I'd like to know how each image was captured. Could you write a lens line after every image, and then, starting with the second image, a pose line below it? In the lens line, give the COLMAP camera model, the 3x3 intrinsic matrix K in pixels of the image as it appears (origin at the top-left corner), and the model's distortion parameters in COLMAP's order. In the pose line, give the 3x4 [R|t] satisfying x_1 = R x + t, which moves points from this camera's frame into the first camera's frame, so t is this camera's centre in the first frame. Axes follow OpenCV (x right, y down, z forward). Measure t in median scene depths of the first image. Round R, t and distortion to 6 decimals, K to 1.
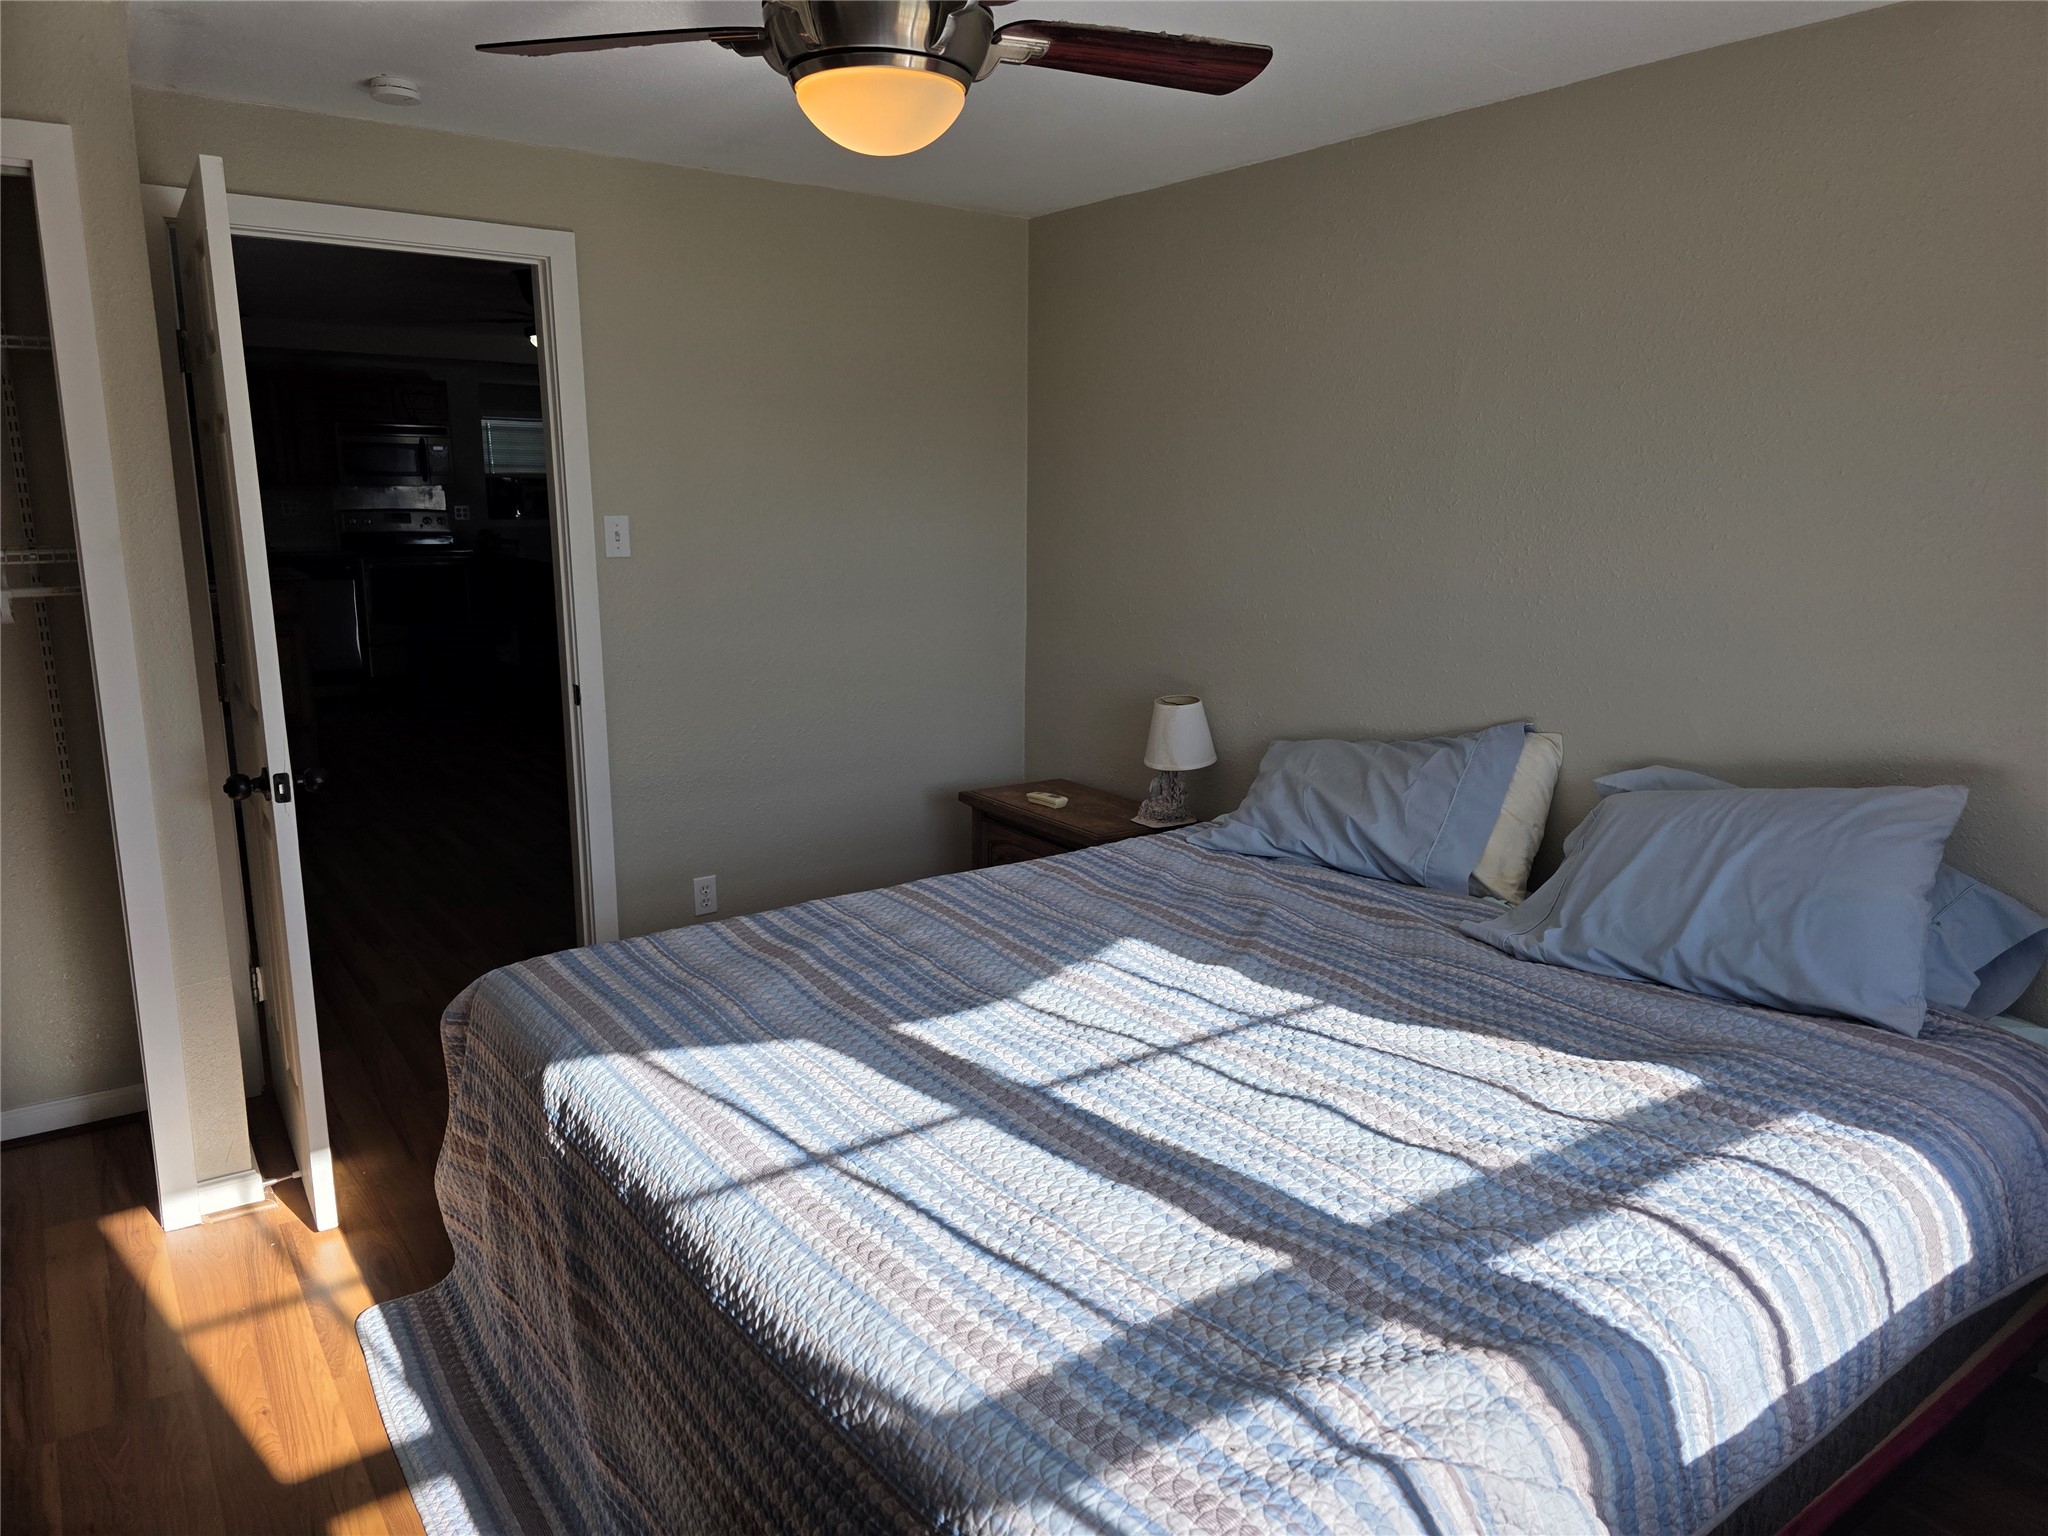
lens RADIAL K [[1400.9, 0, 1024.0], [0, 1400.9, 768.0], [0, 0, 1]] dist [0.144005, -0.079059]
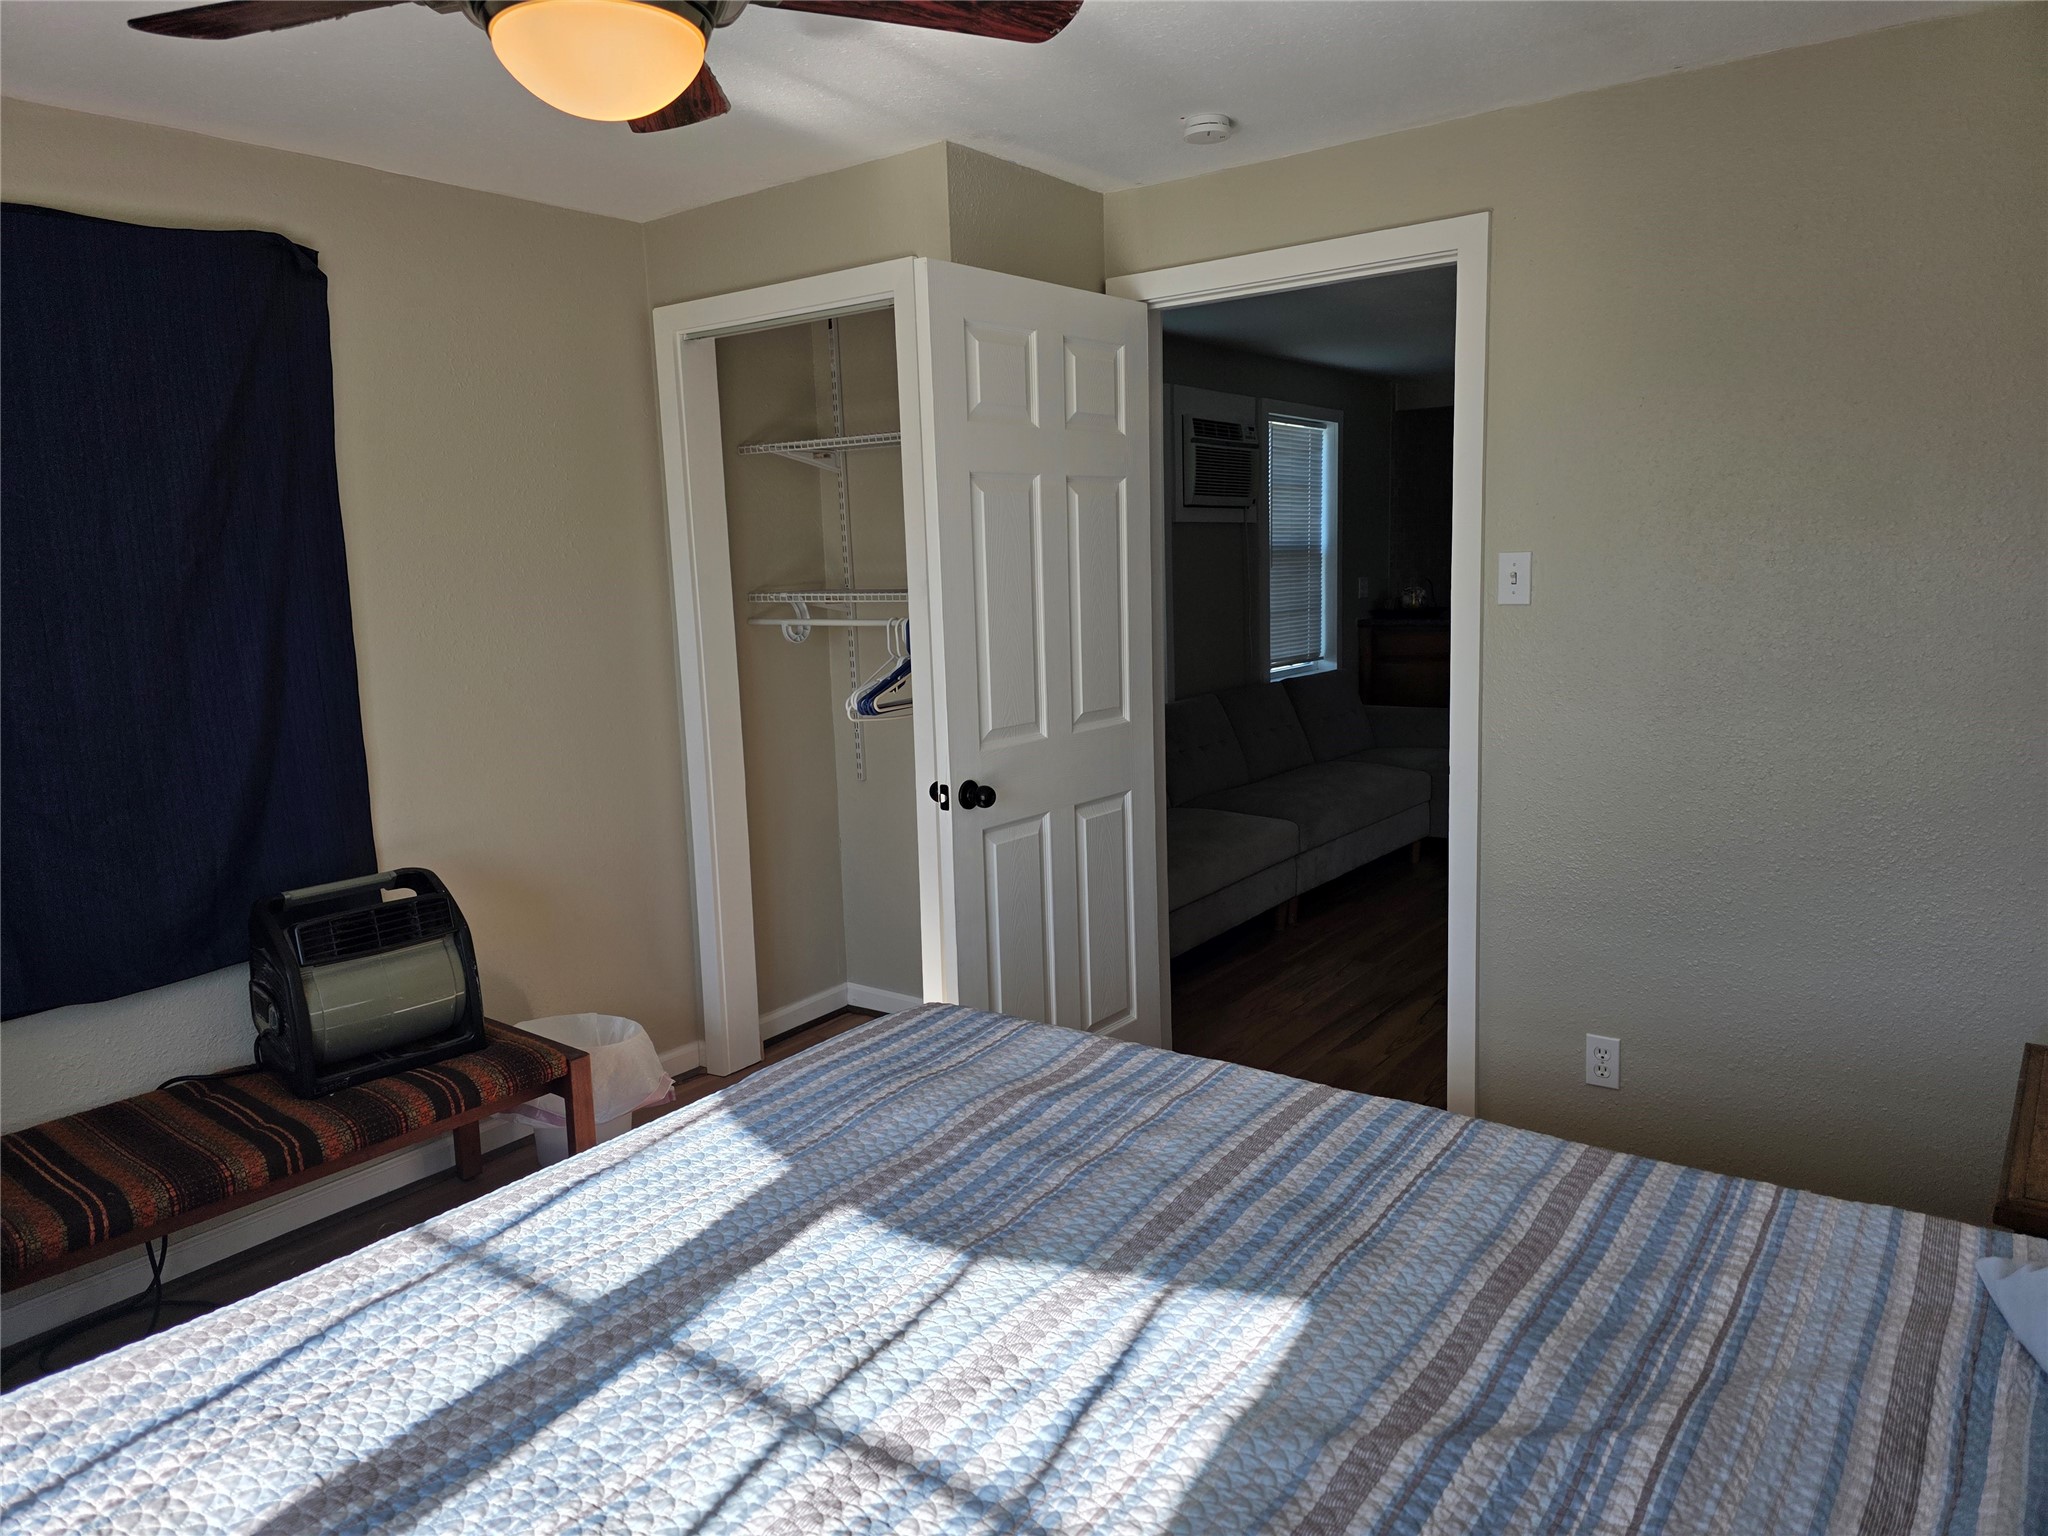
lens RADIAL K [[1381.1, 0, 1024.0], [0, 1381.1, 768.0], [0, 0, 1]] dist [0.085449, -0.075573]
pose [[0.281466, 0.131706, -0.950490, 0.614297], [-0.154297, 0.983858, 0.090638, -0.135064], [0.947085, 0.121146, 0.297244, 0.810087]]
